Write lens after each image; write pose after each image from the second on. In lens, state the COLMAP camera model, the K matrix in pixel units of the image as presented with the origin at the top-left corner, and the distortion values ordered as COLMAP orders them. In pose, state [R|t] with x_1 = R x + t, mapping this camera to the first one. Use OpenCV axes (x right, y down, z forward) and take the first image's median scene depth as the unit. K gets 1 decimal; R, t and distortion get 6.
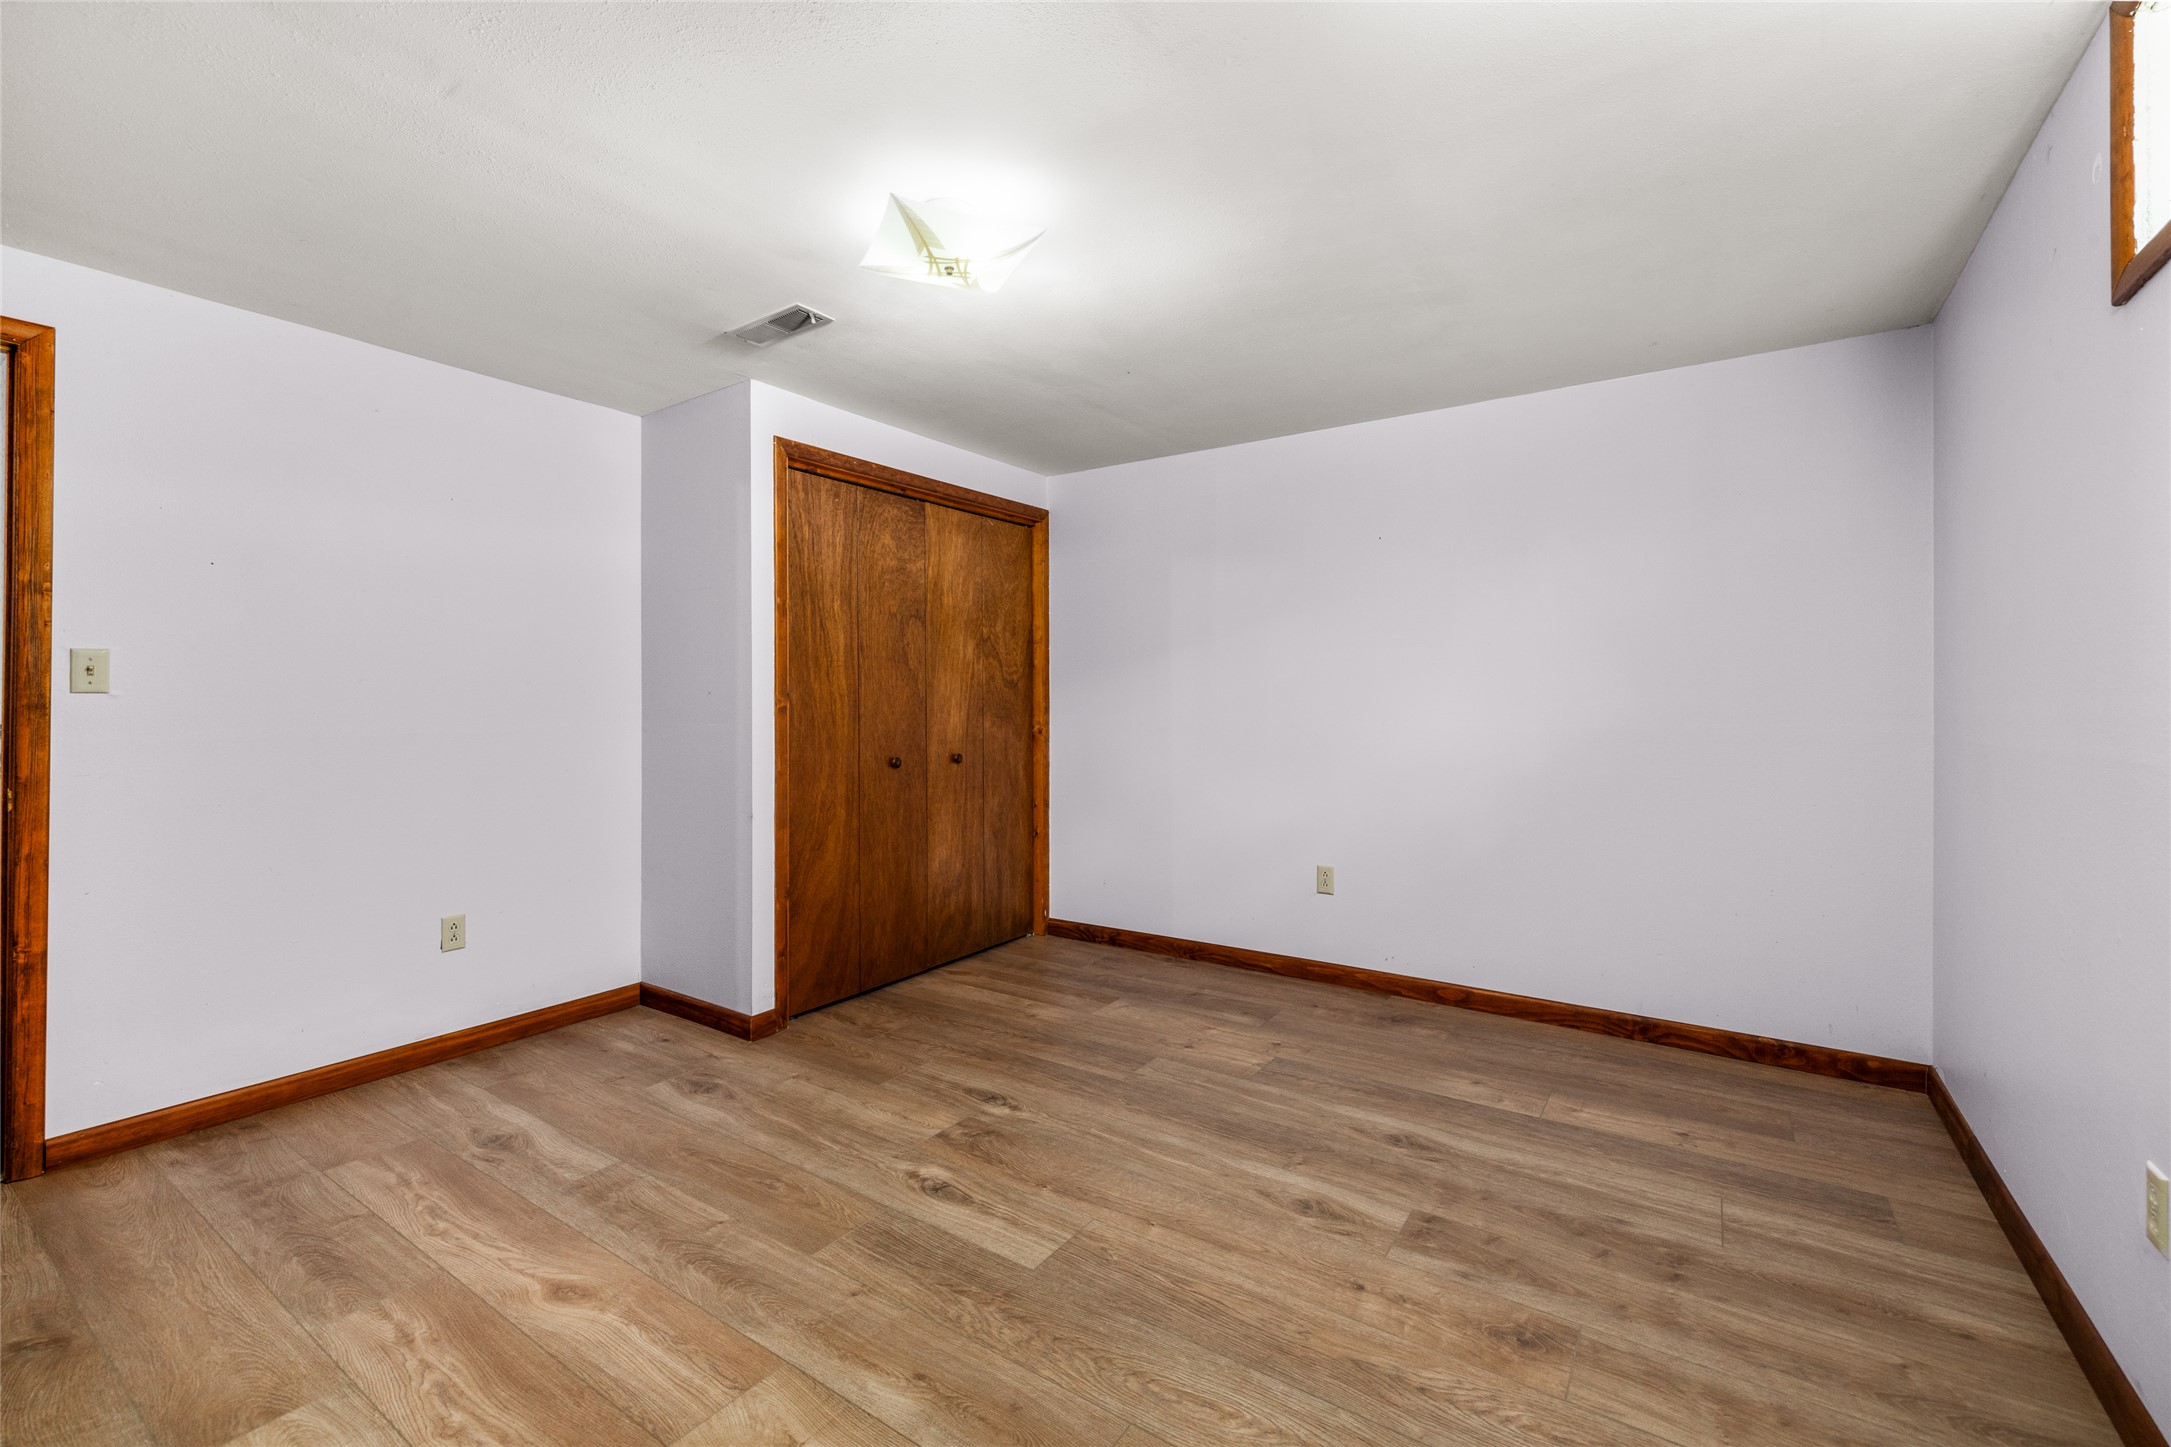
lens RADIAL K [[930.6, 0, 1070.1], [0, 930.6, 712.6], [0, 0, 1]] dist [0.000815, -0.000004]
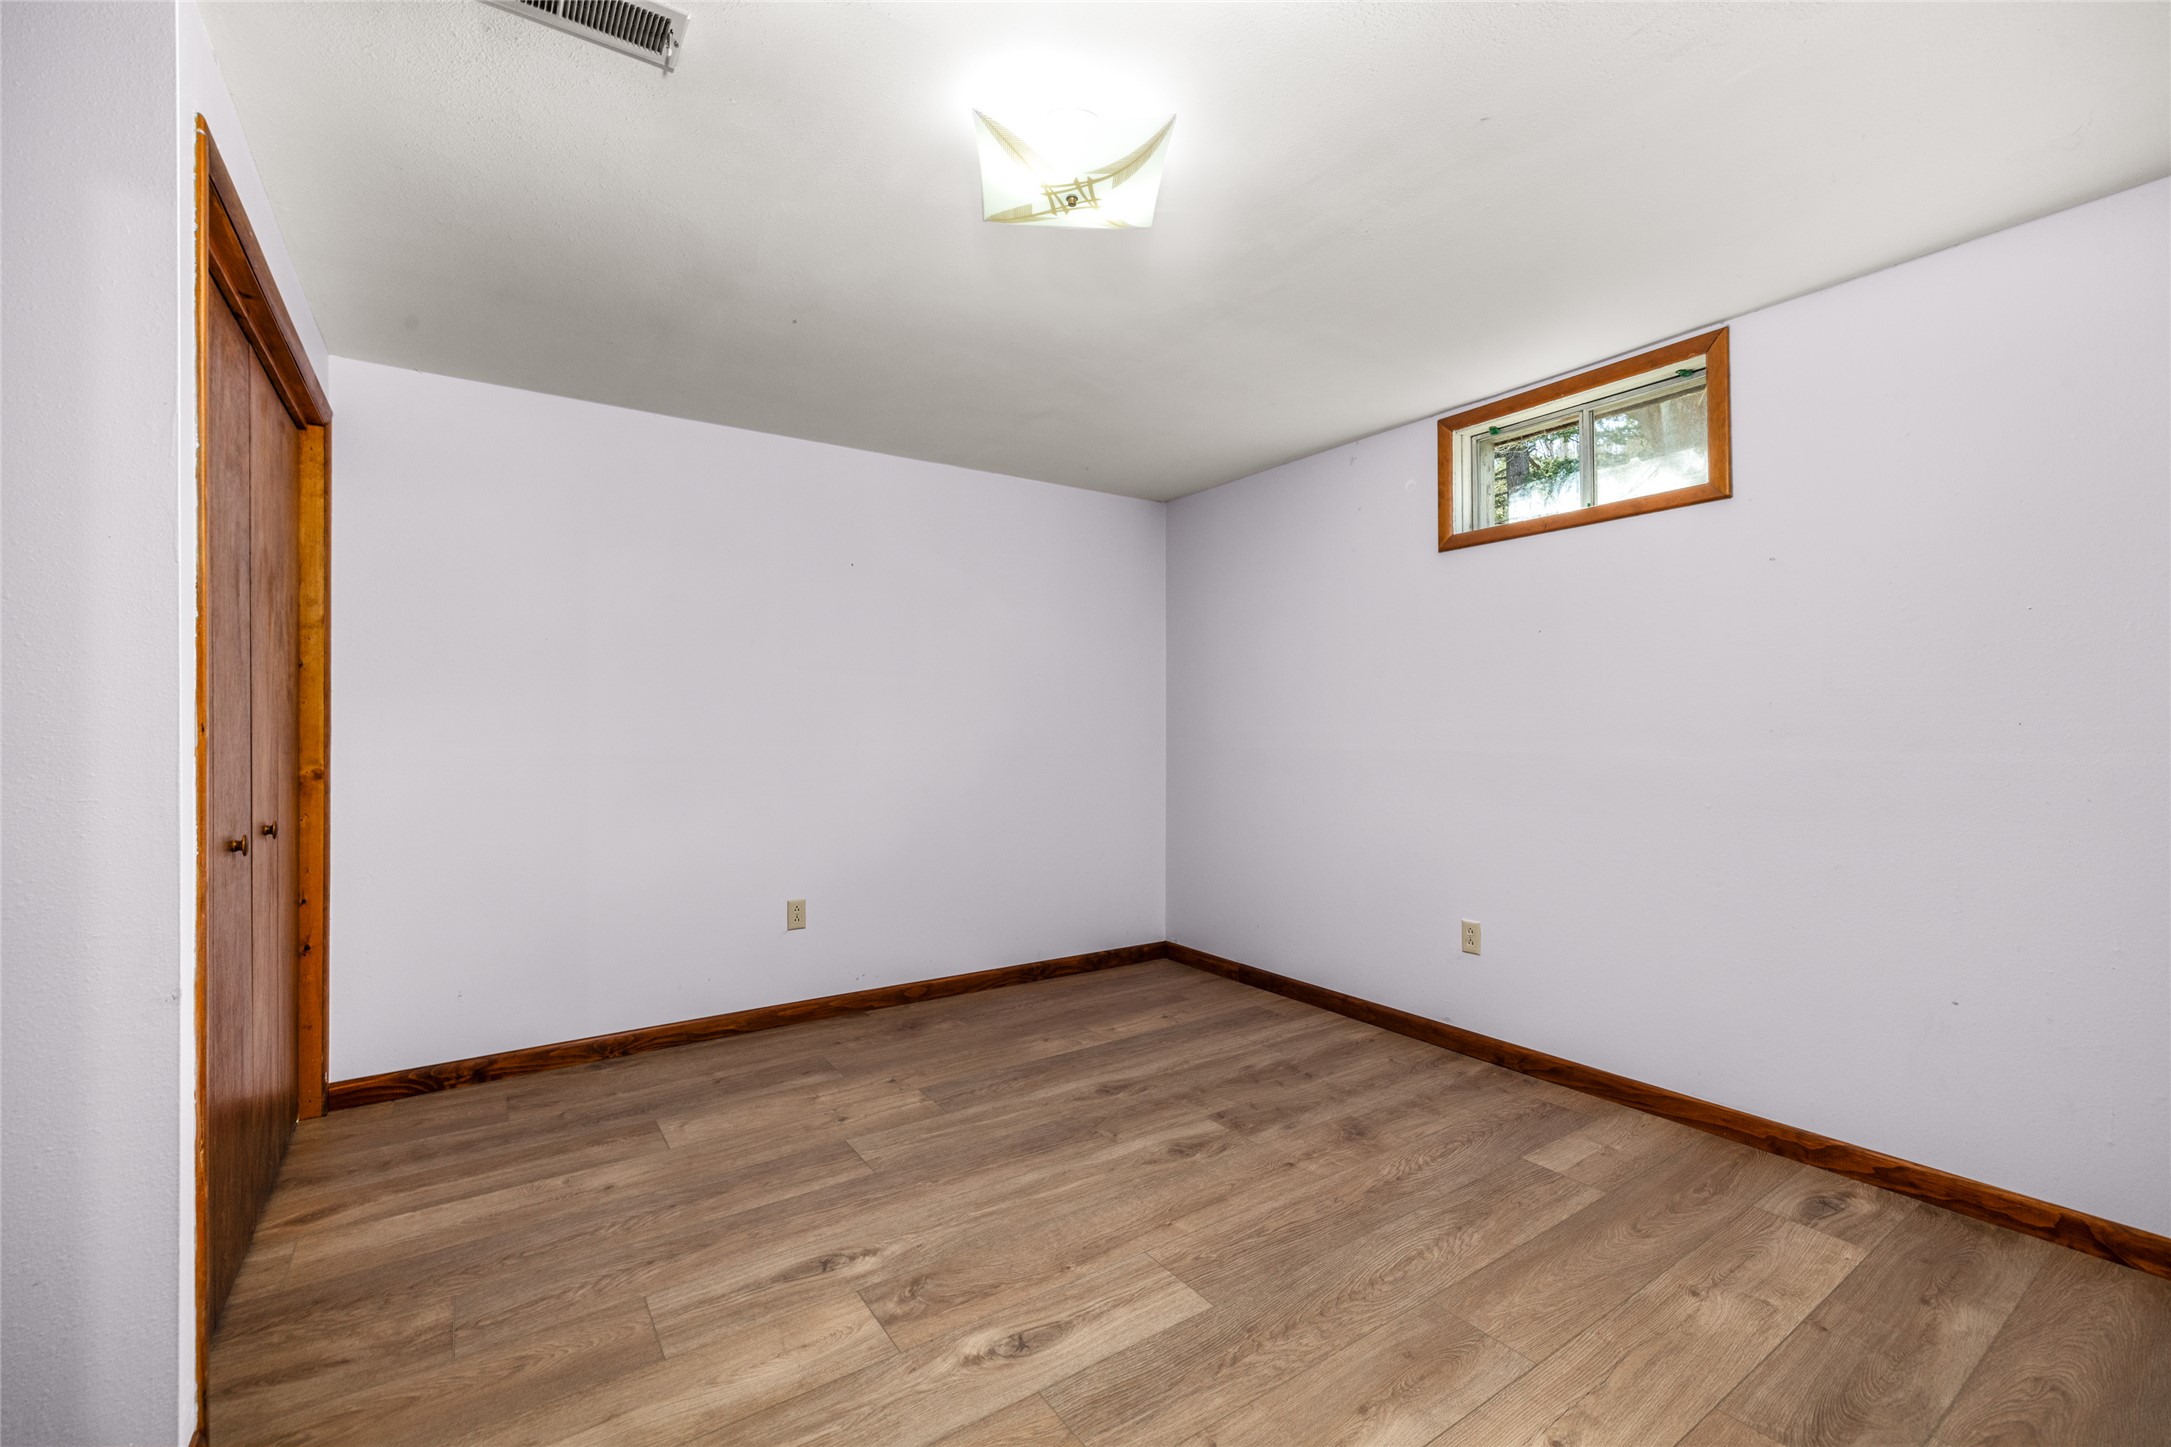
lens RADIAL K [[930.6, 0, 1072.8], [0, 930.6, 723.8], [0, 0, 1]] dist [0.000815, -0.000004]
pose [[0.344420, 0.003418, 0.938809, -0.702503], [0.012776, 0.999884, -0.008327, -0.003285], [-0.938729, 0.014862, 0.344337, 0.553298]]
